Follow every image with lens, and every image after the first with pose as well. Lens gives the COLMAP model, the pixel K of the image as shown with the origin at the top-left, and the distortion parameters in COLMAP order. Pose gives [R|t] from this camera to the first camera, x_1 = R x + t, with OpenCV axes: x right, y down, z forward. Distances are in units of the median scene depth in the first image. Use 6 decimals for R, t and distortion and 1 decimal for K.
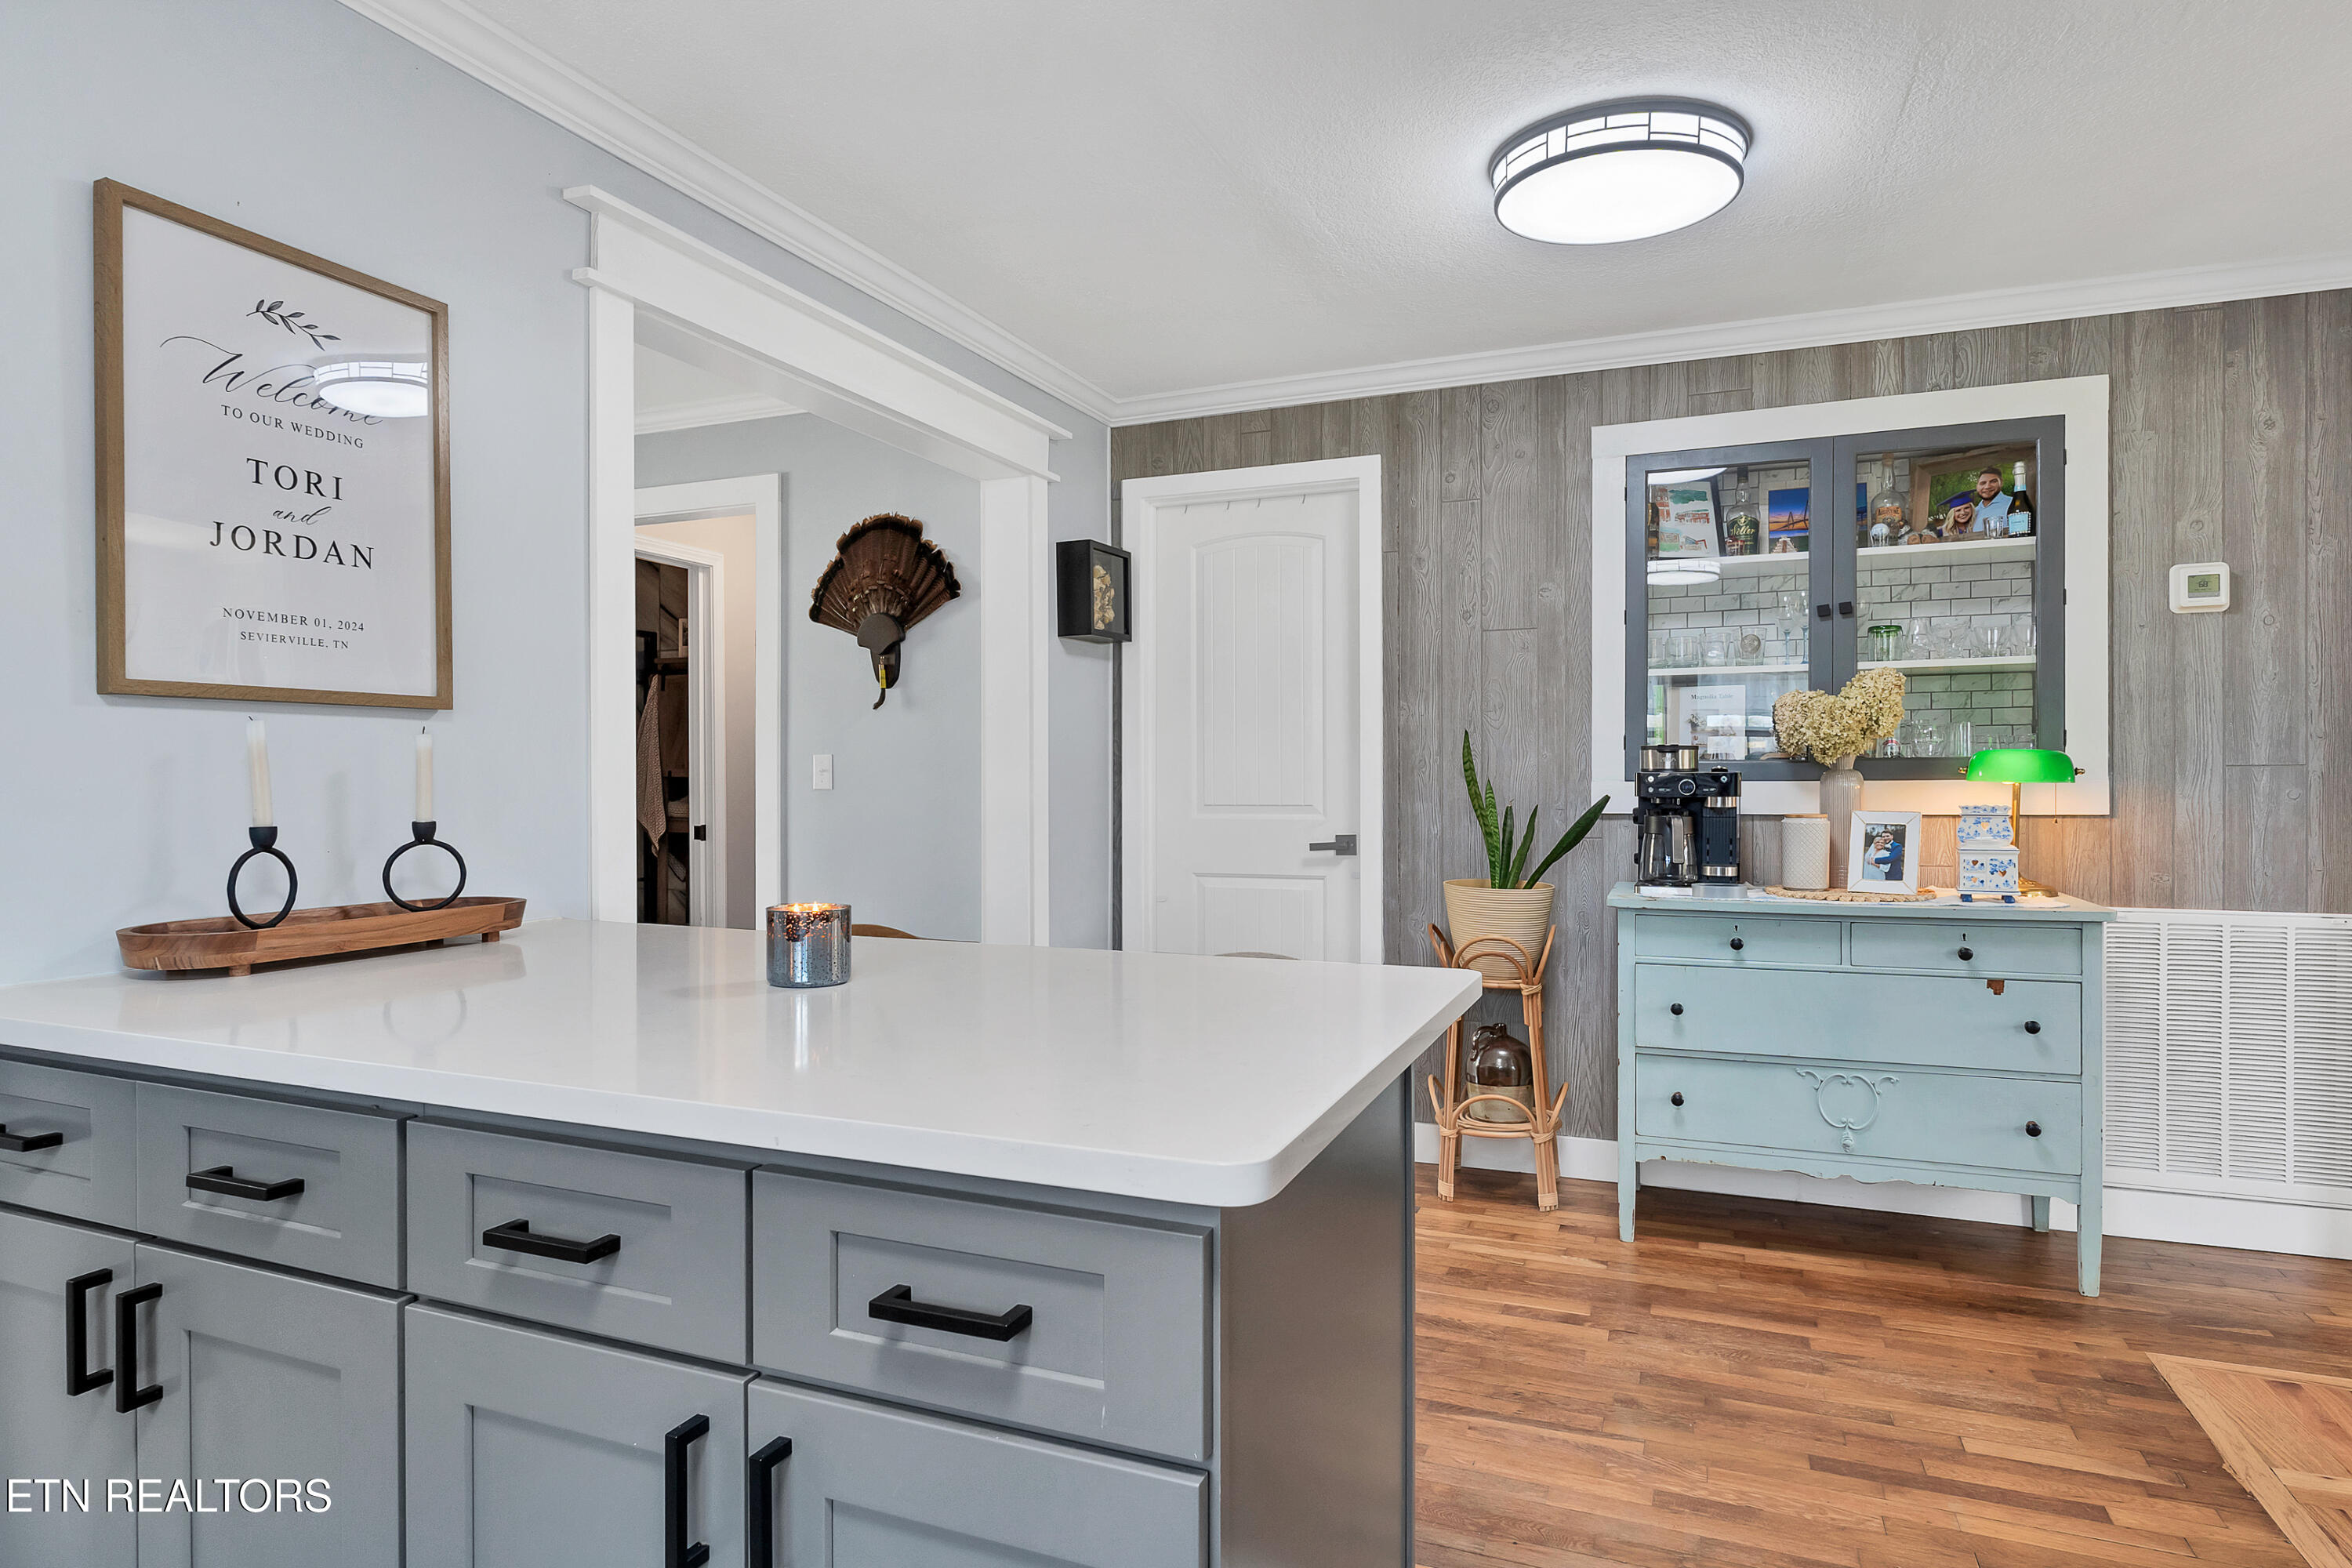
lens RADIAL K [[1298.9, 0, 1176.0], [0, 1298.9, 784.0], [0, 0, 1]] dist [-0.000331, 0.000194]
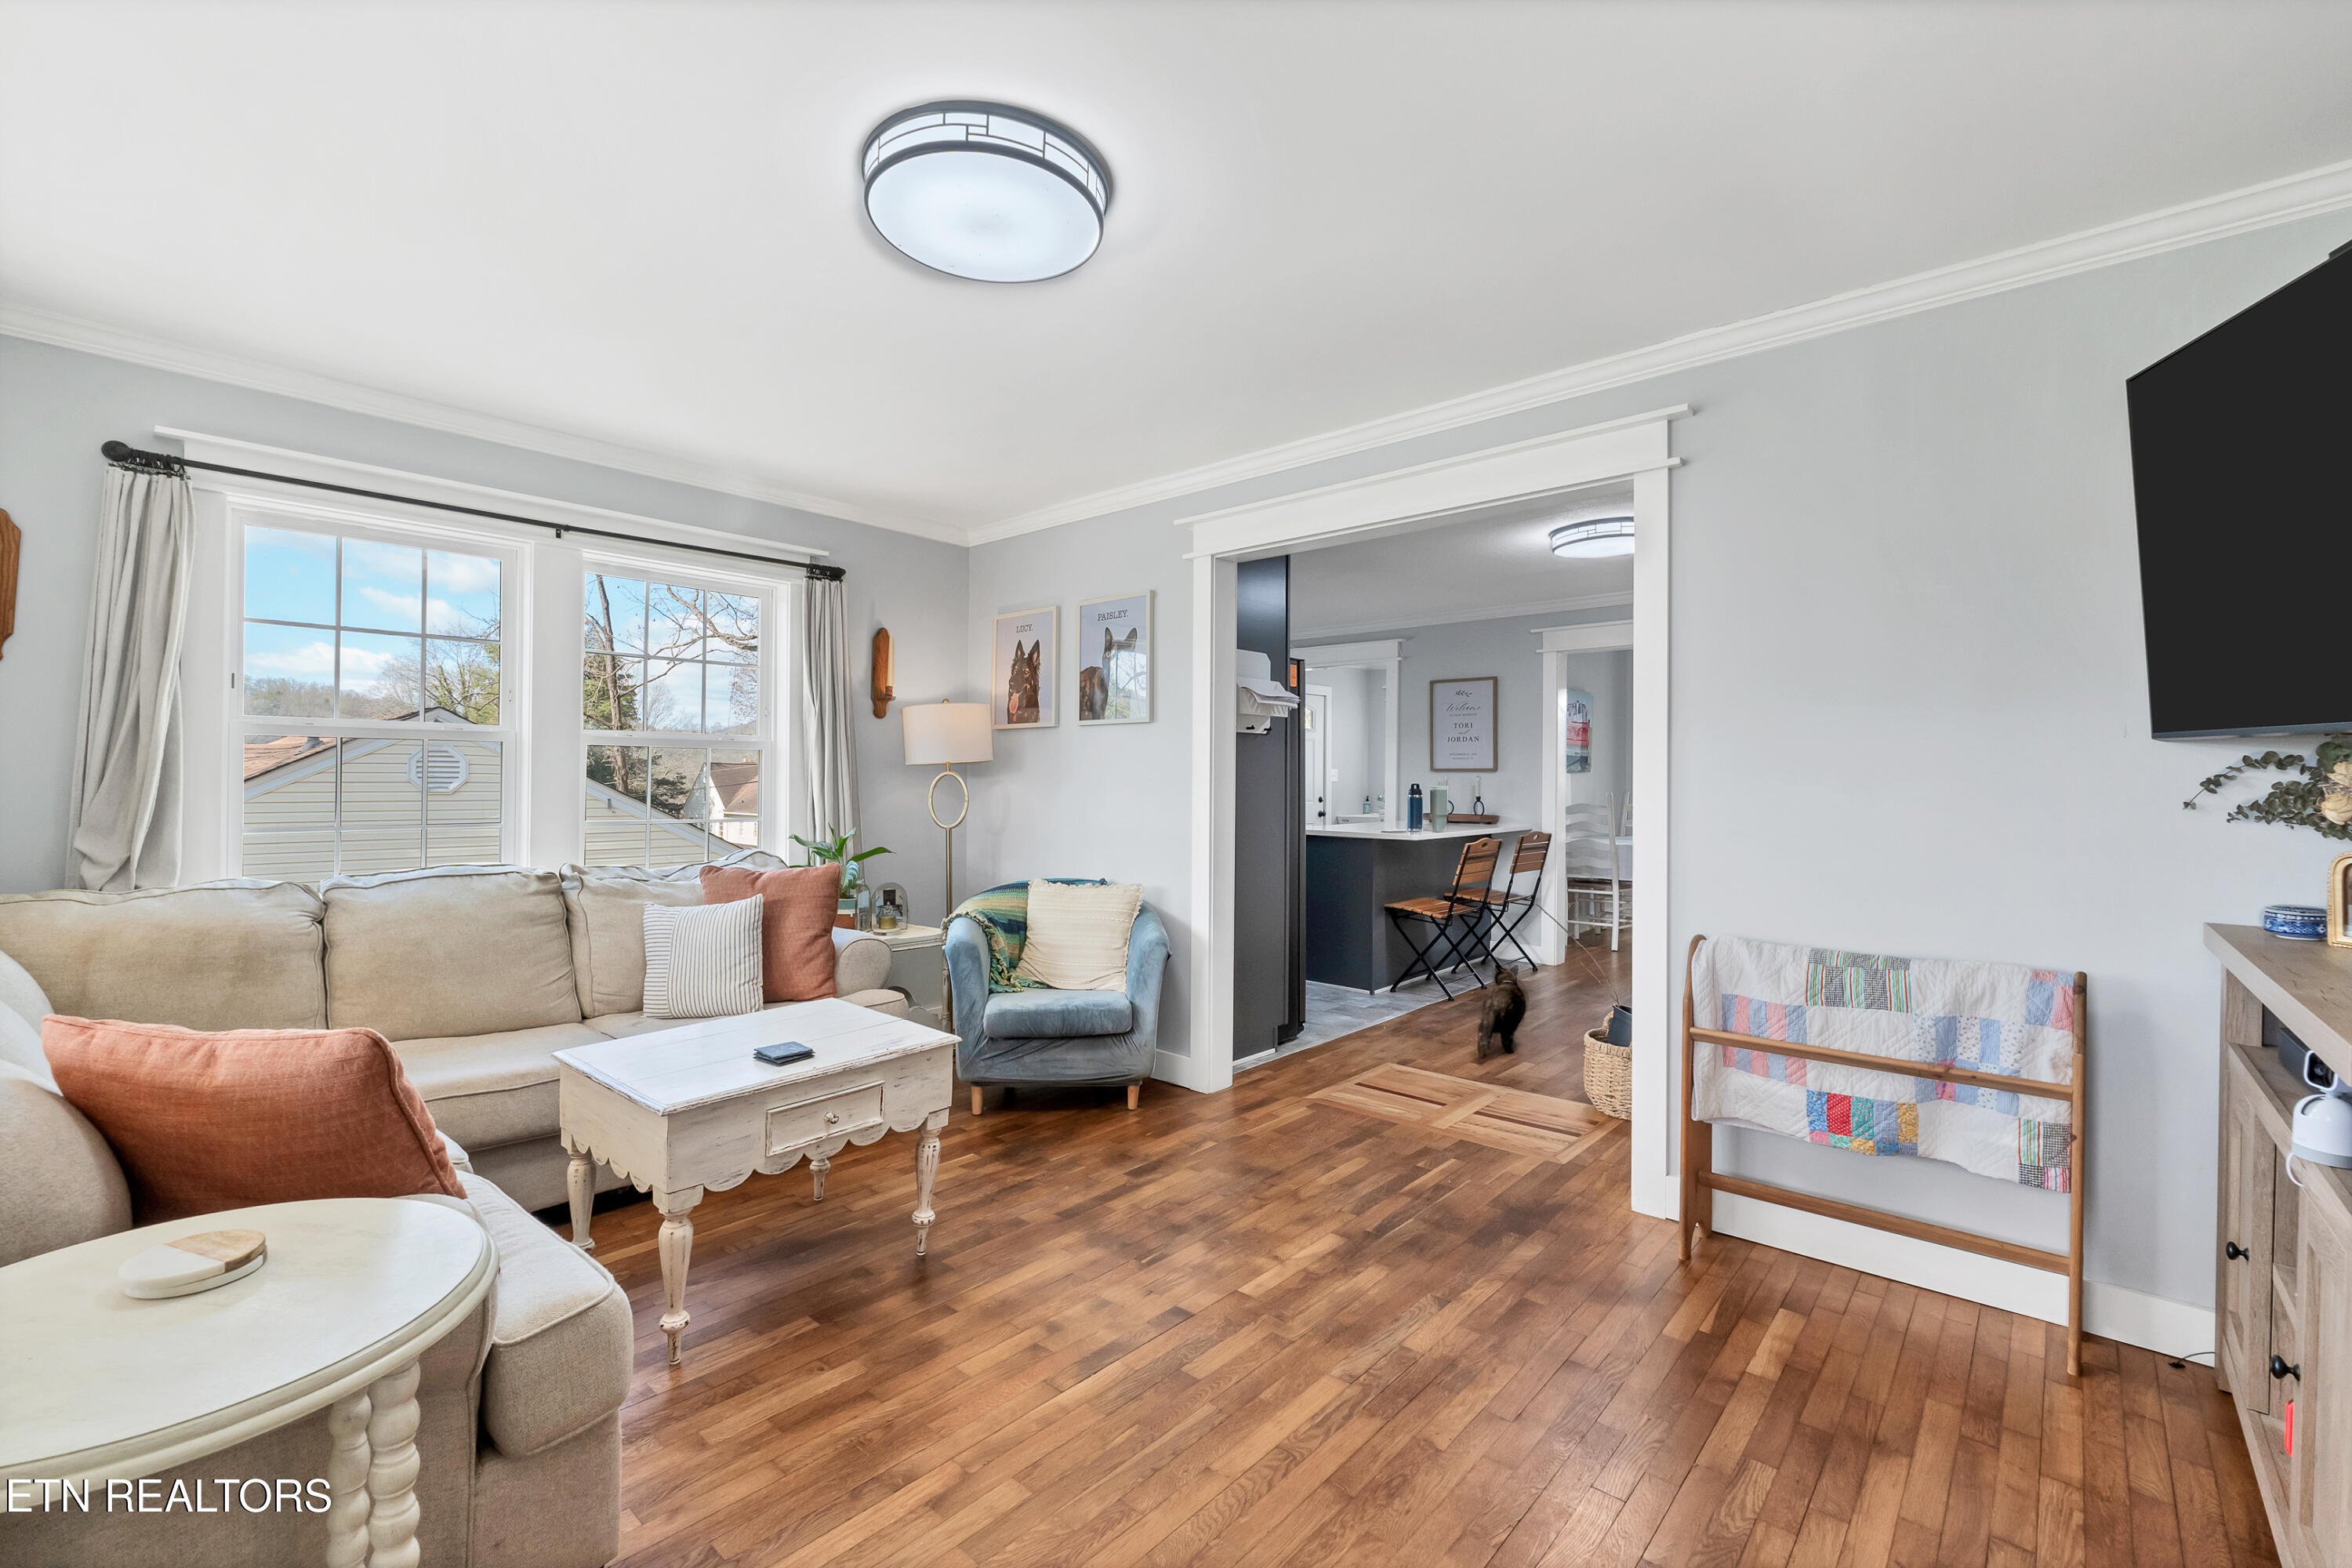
lens RADIAL K [[1008.1, 0, 1168.1], [0, 1008.1, 779.2], [0, 0, 1]] dist [-0.008966, 0.000082]
pose [[-0.330420, 0.003783, -0.943826, 3.242240], [-0.008291, 0.999942, 0.006911, -0.049129], [0.943798, 0.010109, -0.330369, 1.200804]]
